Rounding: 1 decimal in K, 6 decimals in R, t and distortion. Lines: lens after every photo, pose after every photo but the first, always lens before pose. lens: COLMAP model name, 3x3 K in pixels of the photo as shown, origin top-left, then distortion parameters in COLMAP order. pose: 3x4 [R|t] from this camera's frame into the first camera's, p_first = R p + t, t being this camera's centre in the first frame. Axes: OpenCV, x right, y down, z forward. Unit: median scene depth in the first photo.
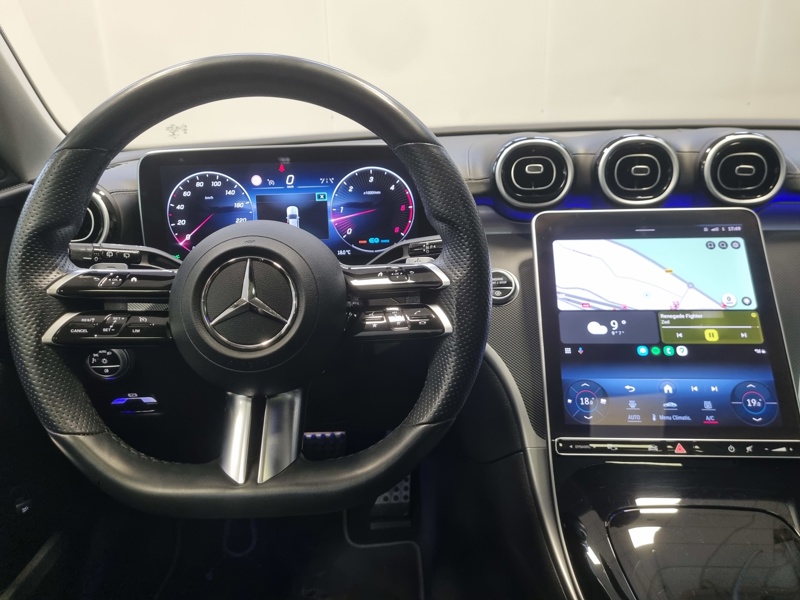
lens RADIAL K [[586.0, 0, 397.4], [0, 586.0, 310.5], [0, 0, 1]] dist [0.016600, -0.000130]
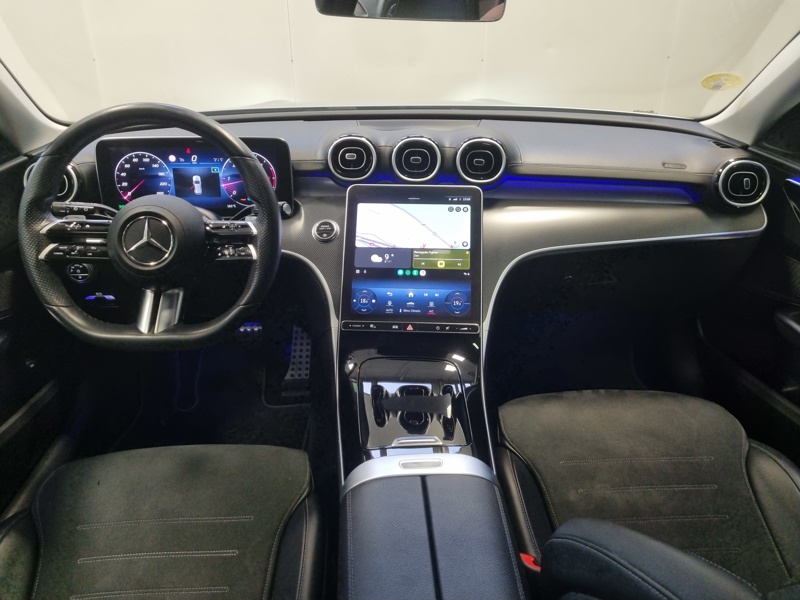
lens RADIAL K [[575.7, 0, 400.0], [0, 575.7, 300.0], [0, 0, 1]] dist [0.067736, -0.067077]
pose [[0.999625, 0.021453, 0.017028, 0.374662], [-0.023245, 0.993306, 0.113148, -0.038863], [-0.014487, -0.113501, 0.993432, -0.638864]]
